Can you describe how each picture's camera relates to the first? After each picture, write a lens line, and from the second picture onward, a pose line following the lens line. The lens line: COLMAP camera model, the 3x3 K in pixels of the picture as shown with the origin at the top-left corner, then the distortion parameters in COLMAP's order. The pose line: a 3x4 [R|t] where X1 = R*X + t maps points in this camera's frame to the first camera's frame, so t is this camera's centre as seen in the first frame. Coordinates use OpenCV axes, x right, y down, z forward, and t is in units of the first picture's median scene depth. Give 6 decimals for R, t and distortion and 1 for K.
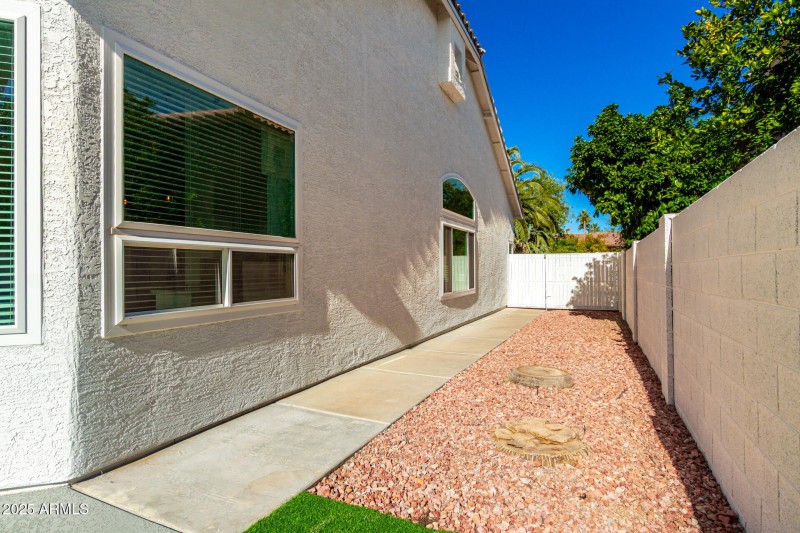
lens RADIAL K [[408.0, 0, 400.0], [0, 408.0, 266.5], [0, 0, 1]] dist [0.001935, 0.000921]
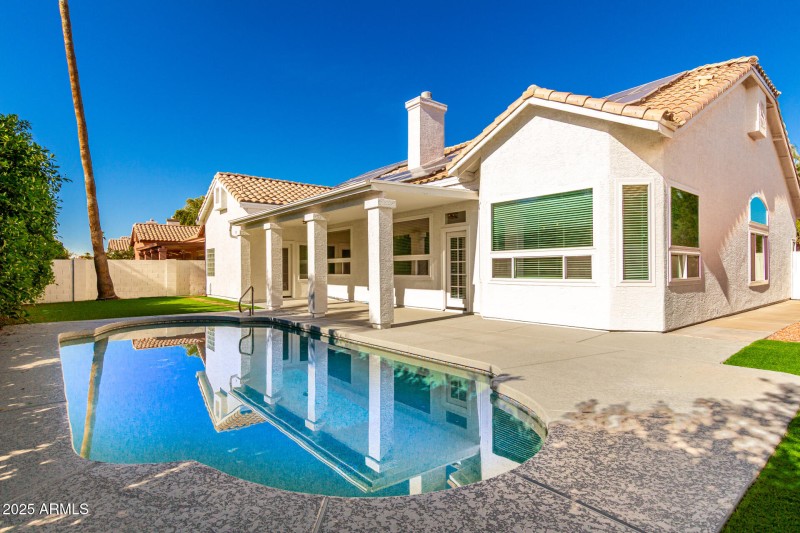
lens RADIAL K [[408.0, 0, 400.0], [0, 408.0, 266.5], [0, 0, 1]] dist [0.001935, 0.000921]
pose [[0.905388, -0.008422, -0.424502, -0.380838], [0.008286, 0.999963, -0.002167, 0.008217], [0.424504, -0.001555, 0.905425, -0.761594]]
